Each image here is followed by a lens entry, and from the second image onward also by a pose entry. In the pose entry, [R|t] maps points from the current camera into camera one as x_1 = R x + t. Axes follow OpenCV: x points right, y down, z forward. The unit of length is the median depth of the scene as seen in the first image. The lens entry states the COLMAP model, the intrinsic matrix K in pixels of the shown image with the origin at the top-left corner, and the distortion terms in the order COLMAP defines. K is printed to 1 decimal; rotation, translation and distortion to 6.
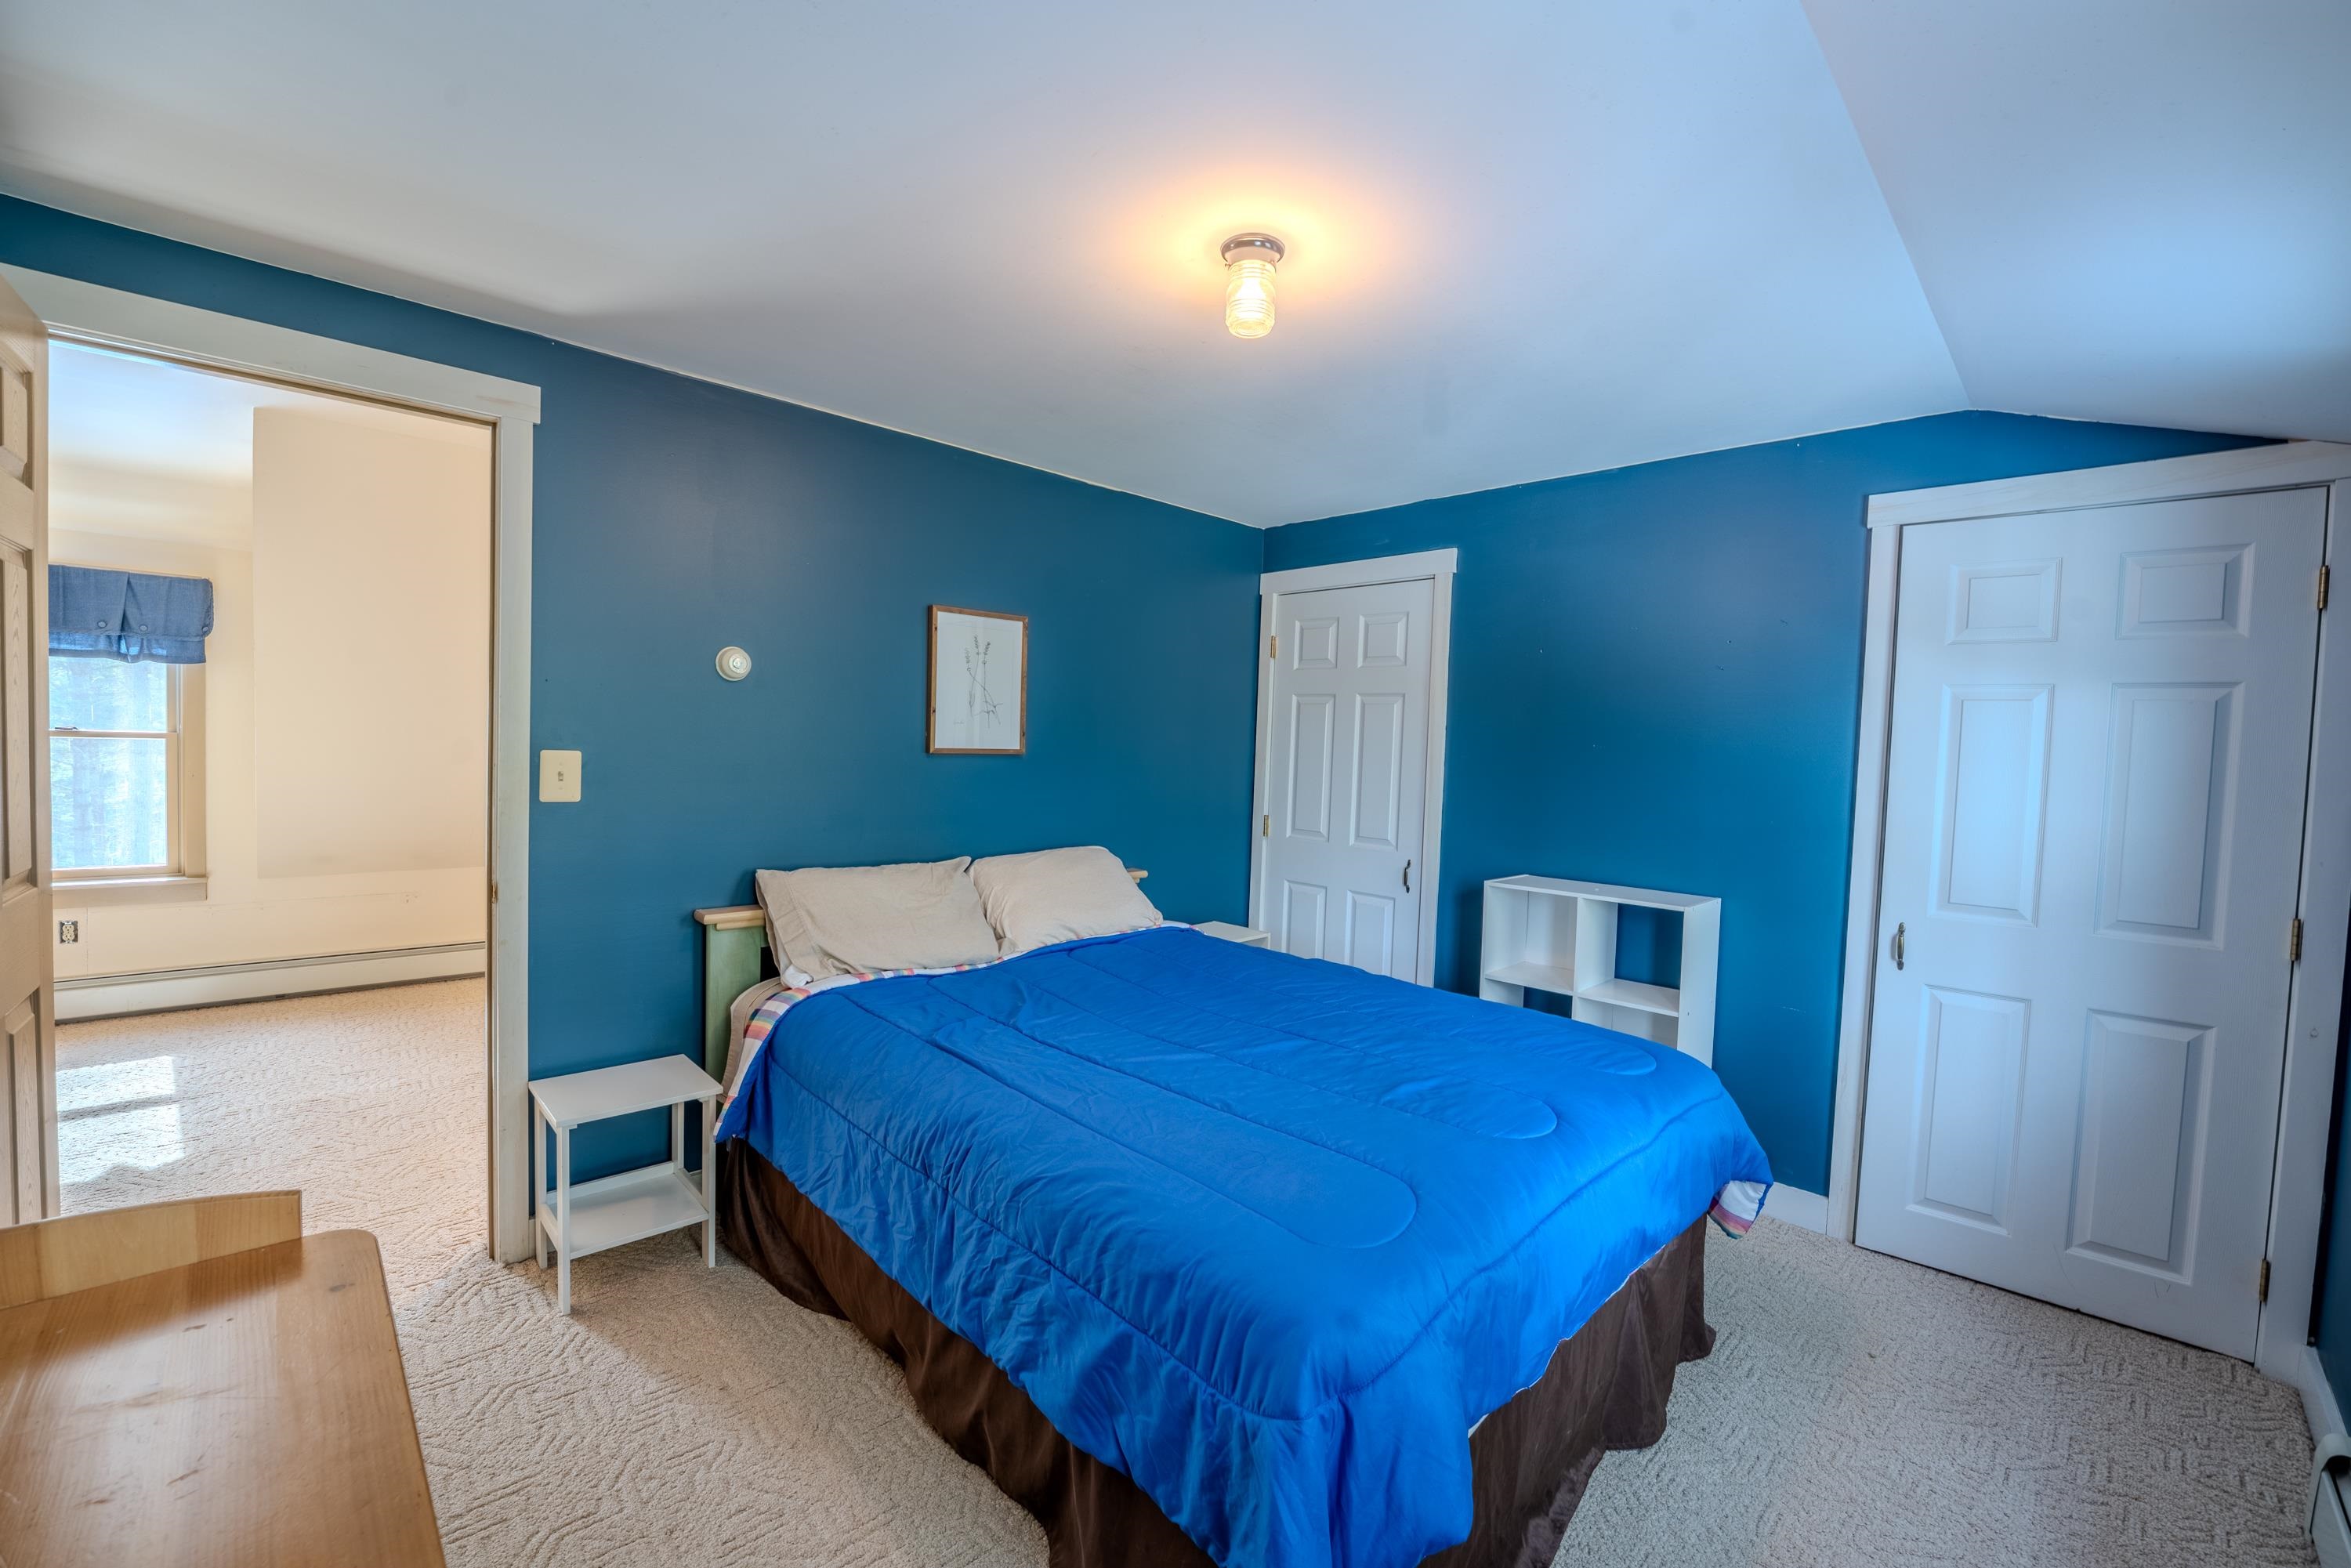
lens RADIAL K [[956.2, 0, 1174.6], [0, 956.2, 780.2], [0, 0, 1]] dist [-0.030704, 0.004122]
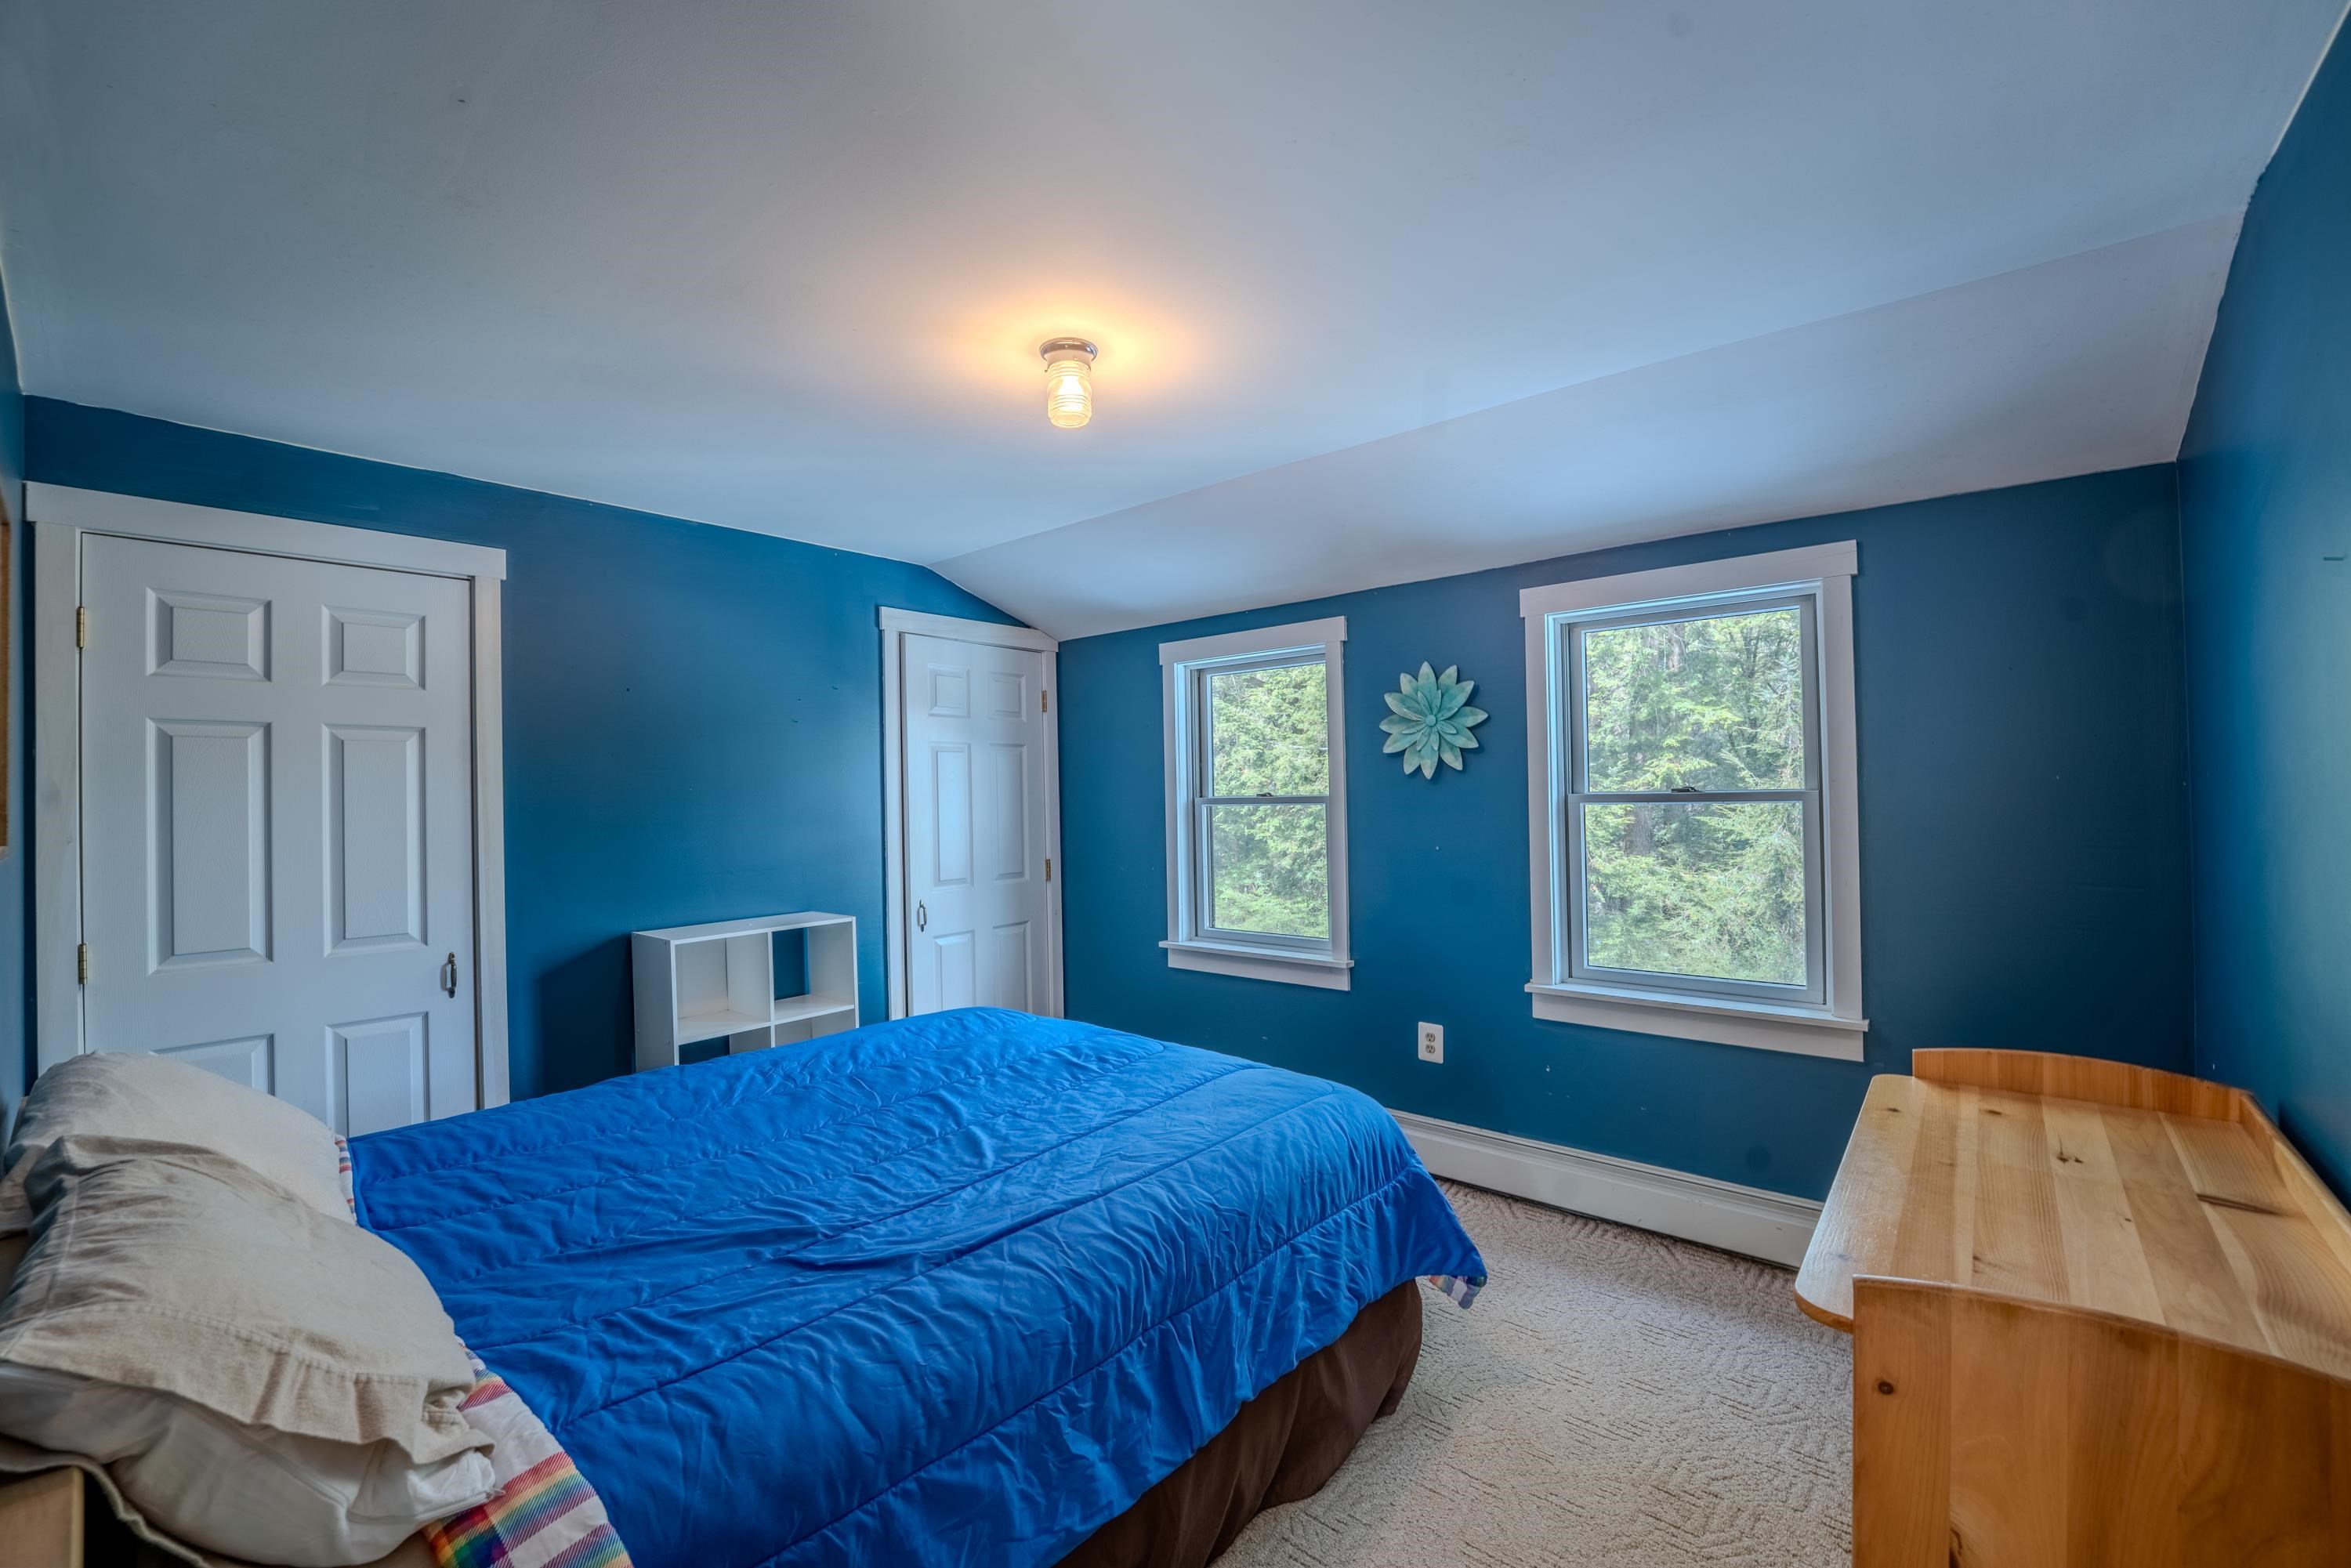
lens RADIAL K [[956.2, 0, 1170.9], [0, 956.2, 779.0], [0, 0, 1]] dist [-0.030704, 0.004122]
pose [[-0.086379, -0.023409, 0.995987, -0.641156], [0.050221, 0.998351, 0.027820, -0.052167], [-0.994996, 0.052423, -0.085061, 0.604709]]
